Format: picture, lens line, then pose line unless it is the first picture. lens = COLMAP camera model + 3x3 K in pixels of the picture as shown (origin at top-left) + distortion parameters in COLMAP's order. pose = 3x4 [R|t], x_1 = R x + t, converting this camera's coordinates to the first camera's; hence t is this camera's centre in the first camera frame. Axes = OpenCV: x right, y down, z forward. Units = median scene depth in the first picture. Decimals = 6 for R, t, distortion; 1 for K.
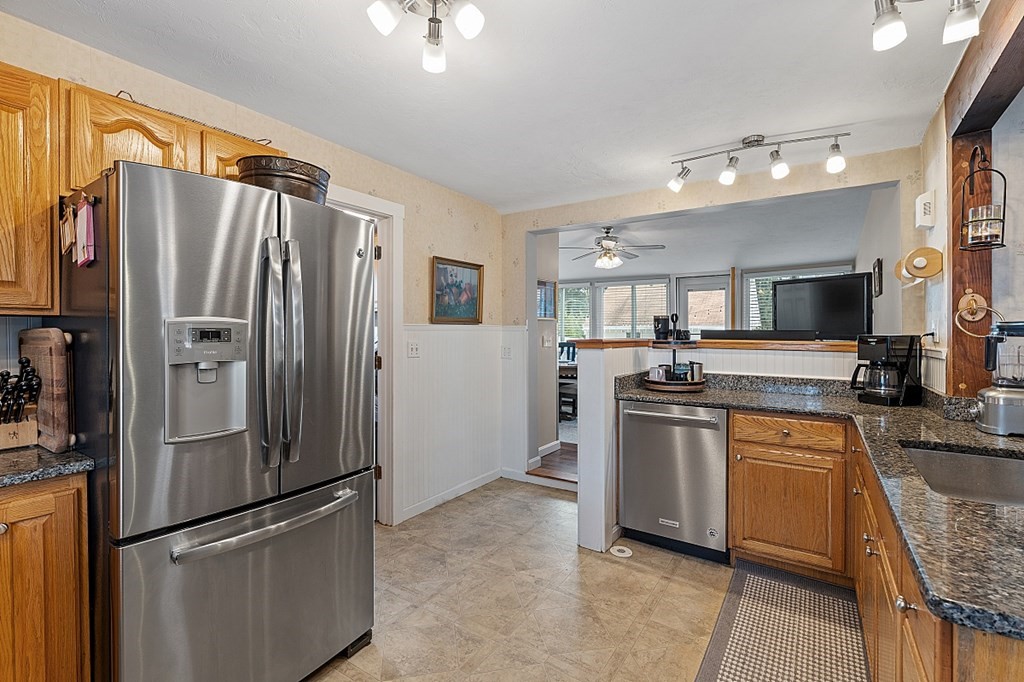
lens RADIAL K [[469.6, 0, 514.3], [0, 469.6, 338.6], [0, 0, 1]] dist [-0.011130, -0.000008]
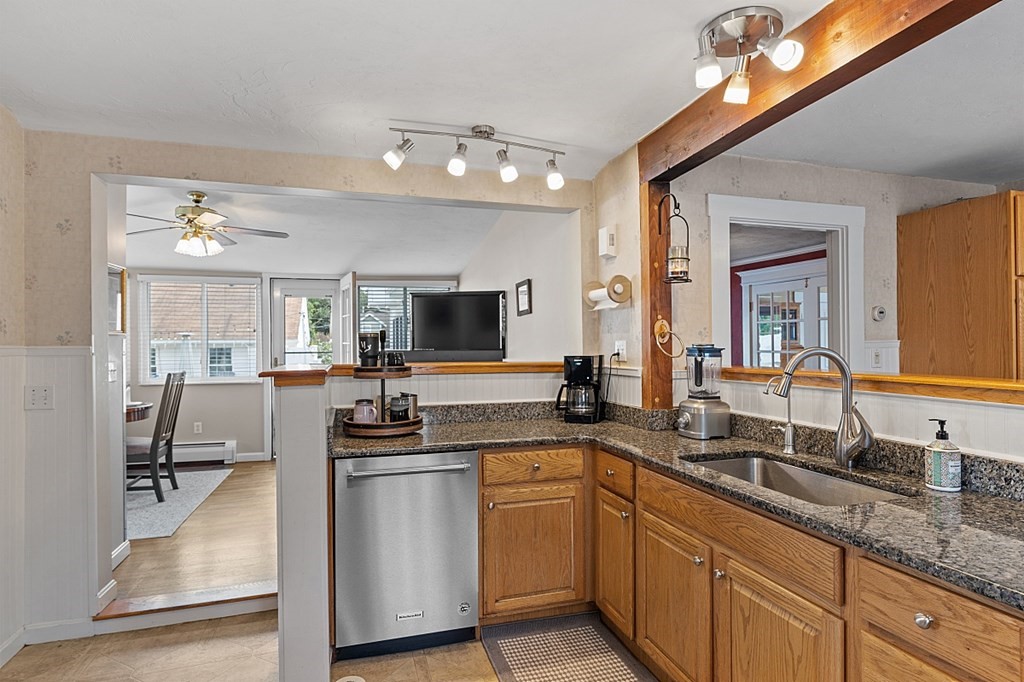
lens RADIAL K [[555.6, 0, 509.9], [0, 555.6, 342.2], [0, 0, 1]] dist [-0.021254, 0.004165]
pose [[0.614717, -0.003453, 0.788740, -0.271336], [0.017581, 0.999802, -0.009325, -0.026901], [-0.788552, 0.019599, 0.614656, 0.354412]]
